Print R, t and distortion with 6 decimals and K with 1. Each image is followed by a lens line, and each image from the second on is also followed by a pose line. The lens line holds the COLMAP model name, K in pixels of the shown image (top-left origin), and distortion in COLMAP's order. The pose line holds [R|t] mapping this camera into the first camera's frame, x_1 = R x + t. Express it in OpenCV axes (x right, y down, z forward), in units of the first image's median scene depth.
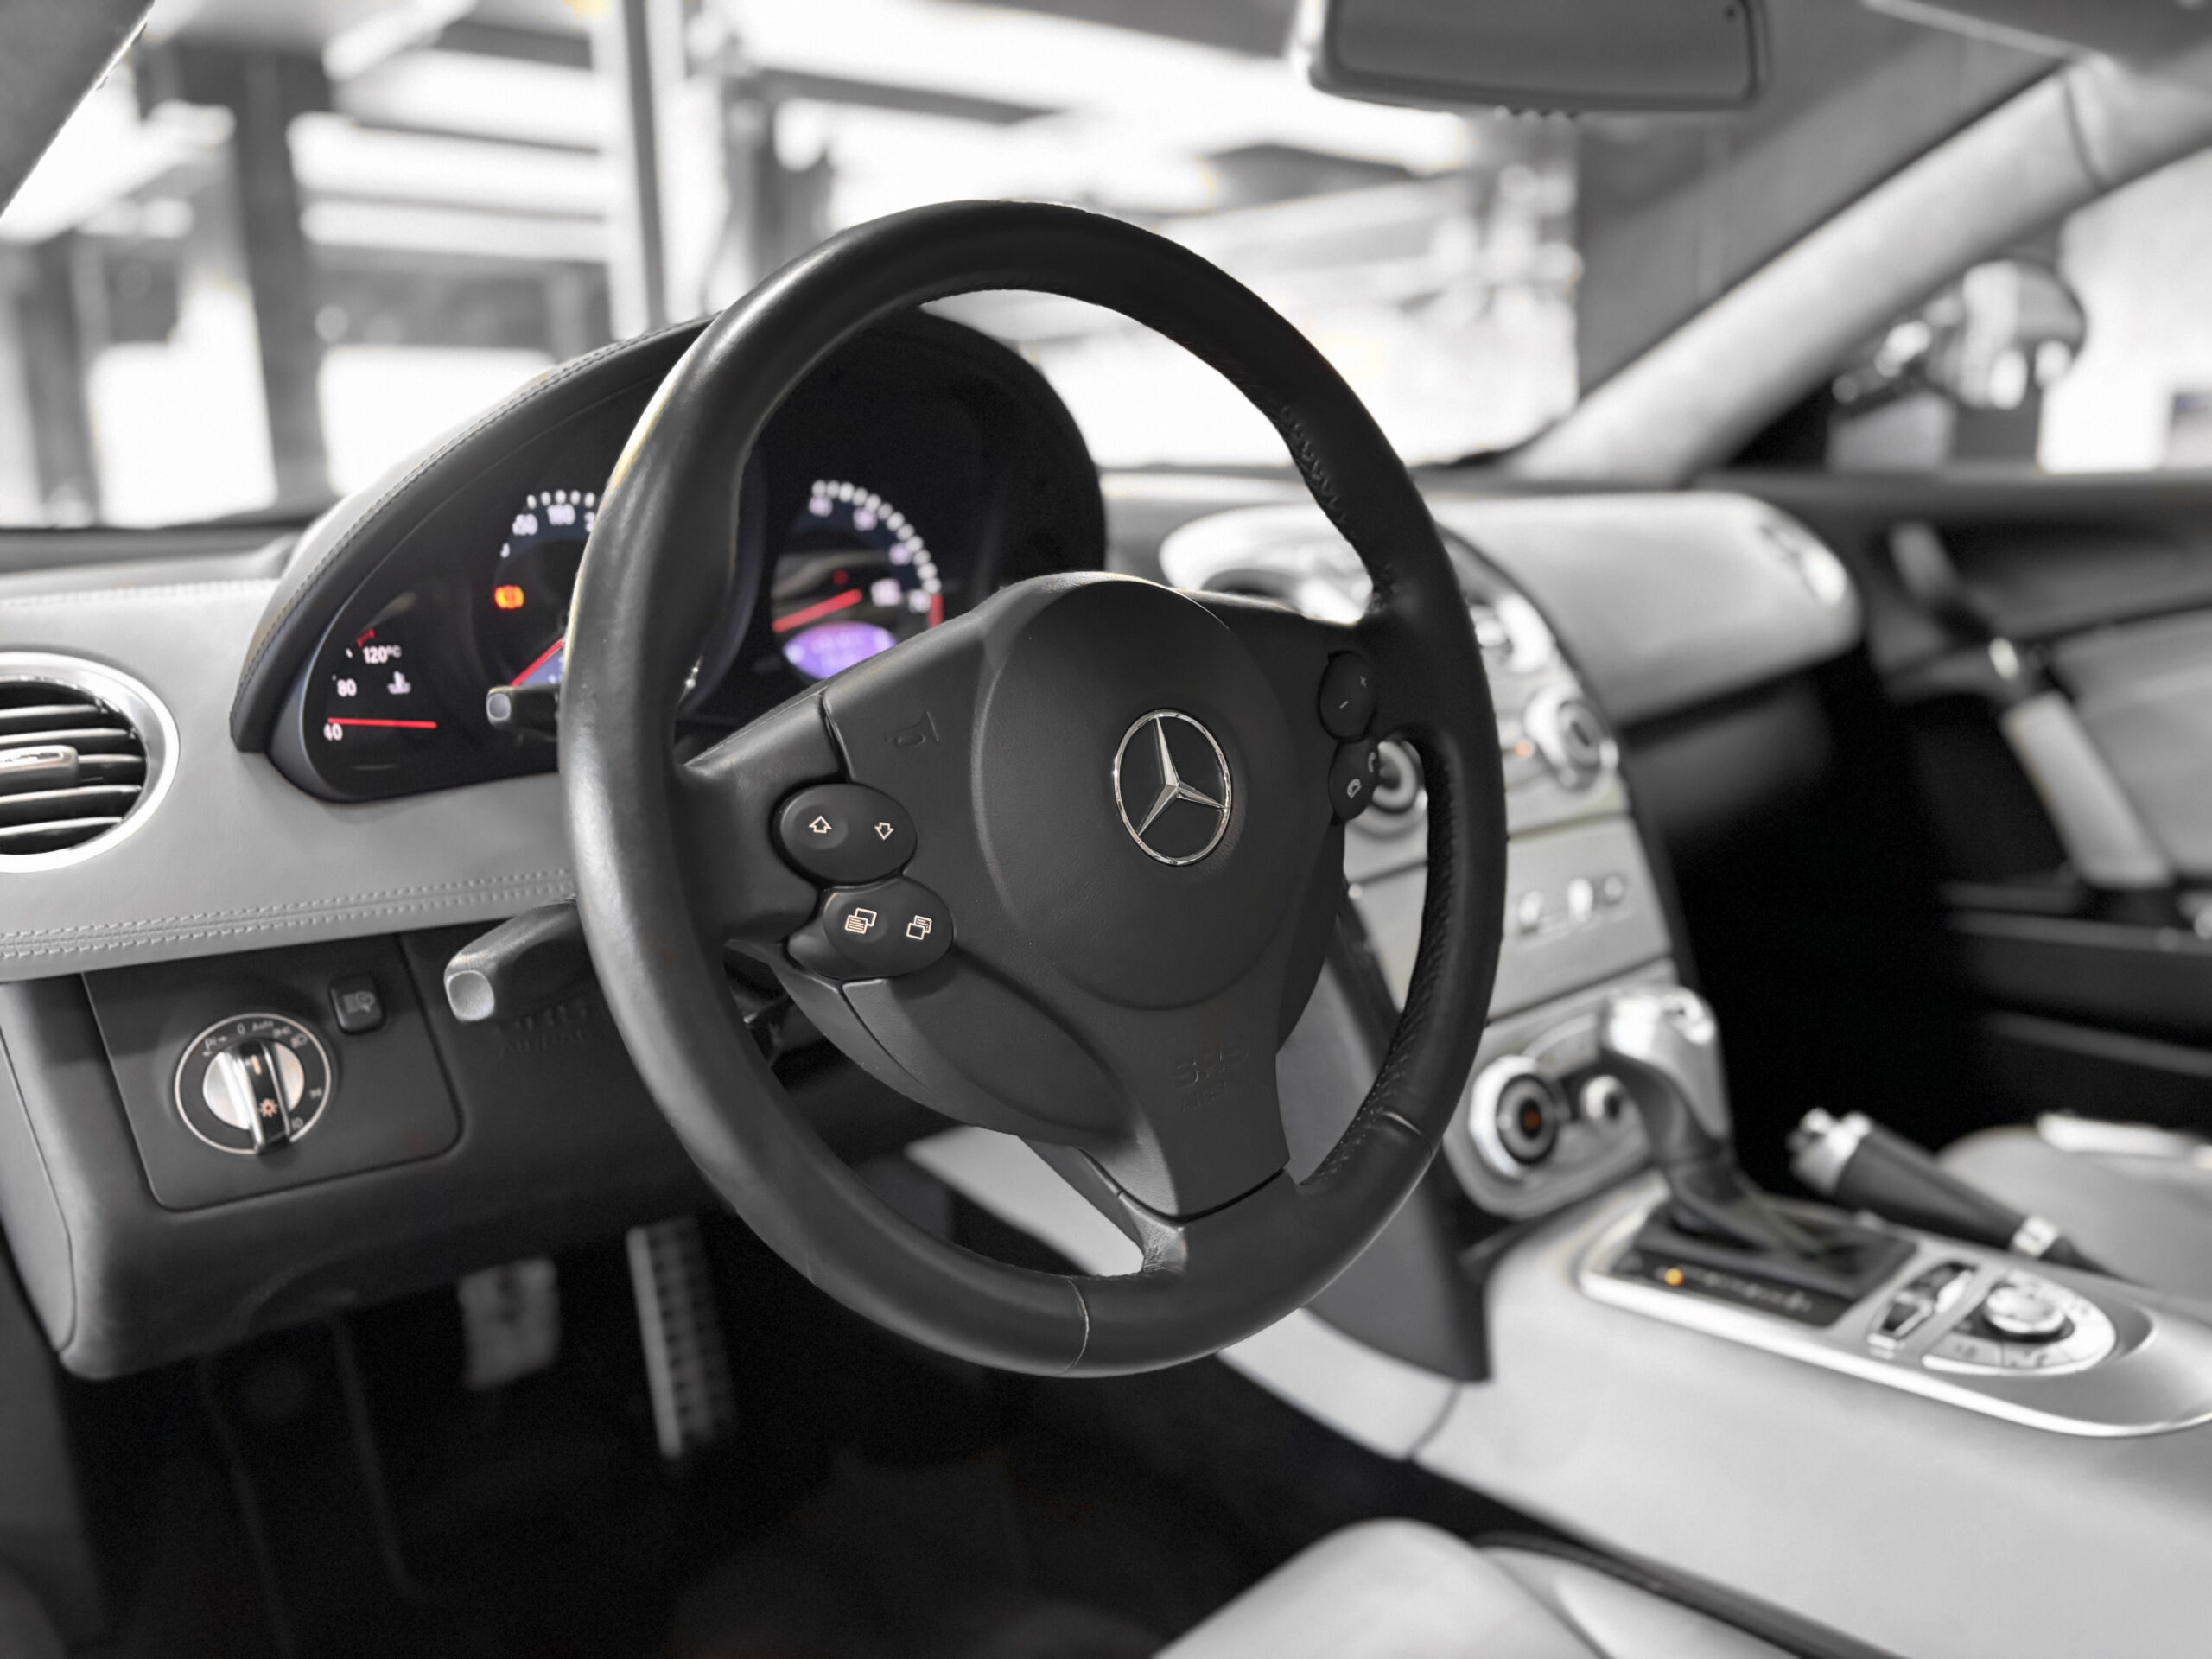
lens RADIAL K [[1703.6, 0, 1106.0], [0, 1703.6, 829.5], [0, 0, 1]] dist [0.012536, 0.006623]
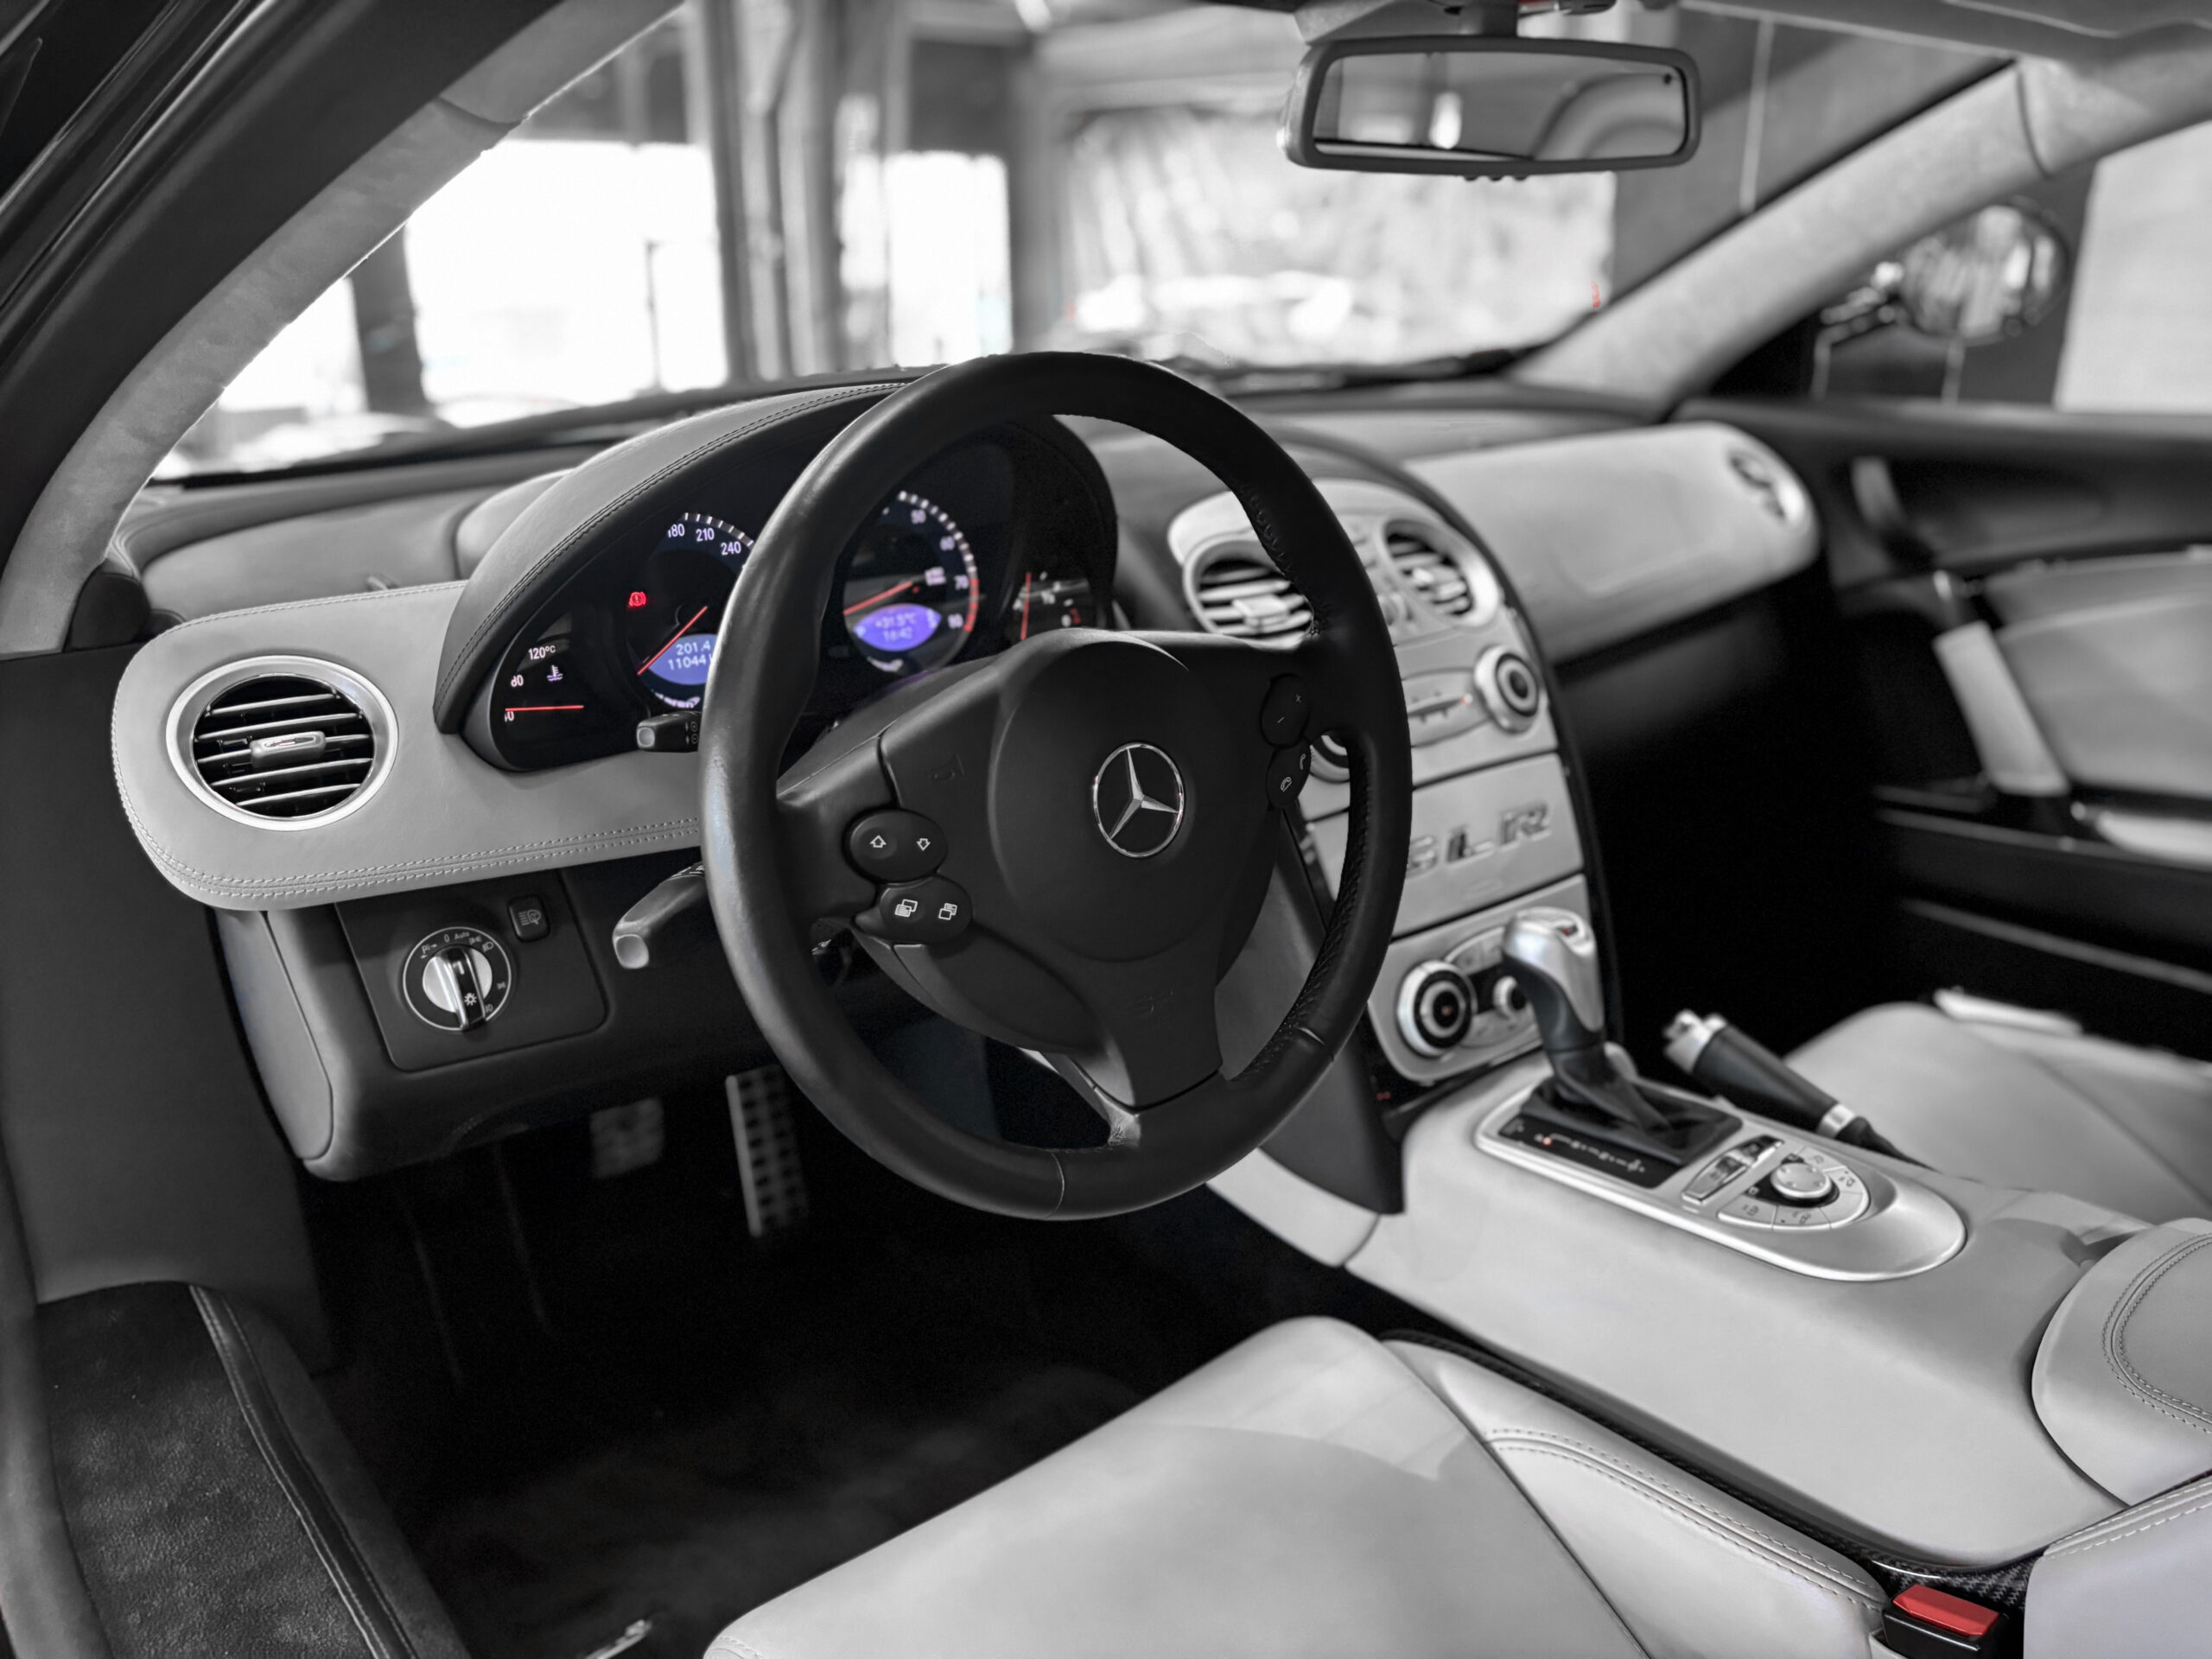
lens RADIAL K [[1702.4, 0, 1115.9], [0, 1702.4, 833.8], [0, 0, 1]] dist [0.054900, -0.092258]
pose [[0.999185, 0.029312, -0.027760, 0.045670], [-0.025439, 0.991077, 0.130839, -0.133859], [0.031348, -0.130027, 0.991015, -0.262698]]
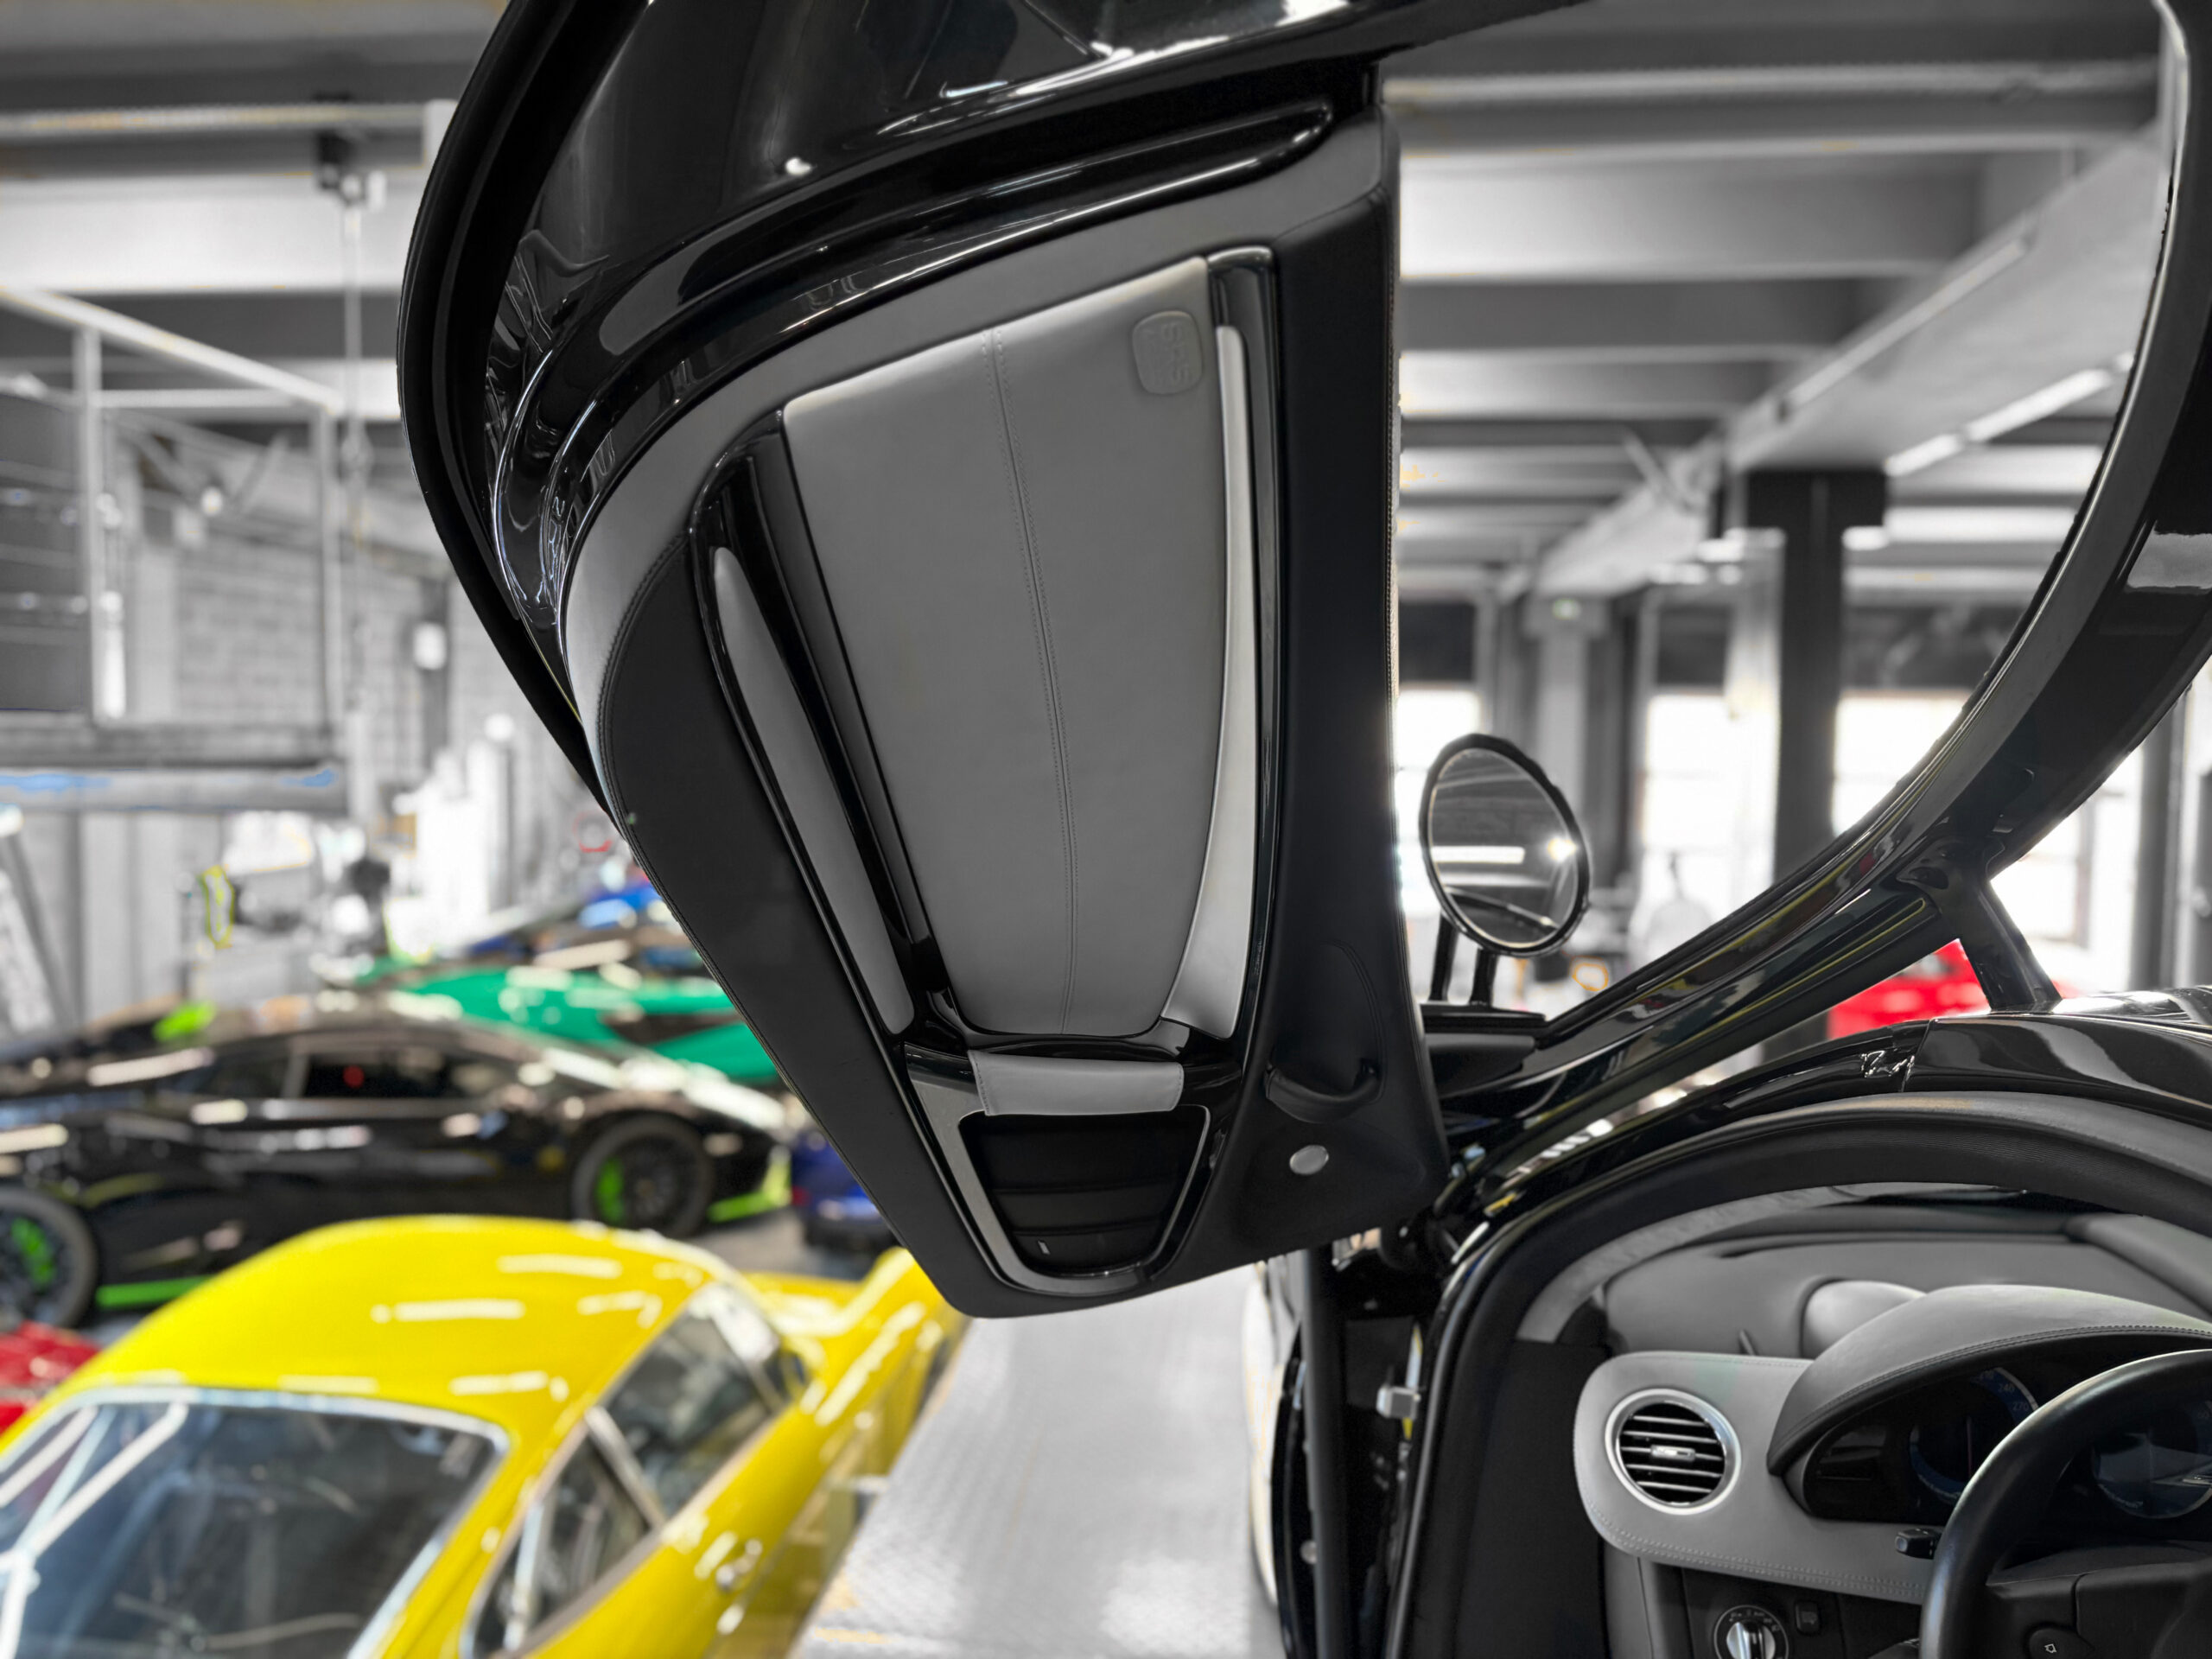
lens RADIAL K [[1702.4, 0, 1115.9], [0, 1702.4, 833.8], [0, 0, 1]] dist [0.054900, -0.092258]
pose [[0.688524, 0.061026, -0.722641, 0.297076], [-0.172676, 0.981590, -0.081629, -0.385429], [0.704356, 0.180986, 0.686387, -0.837248]]
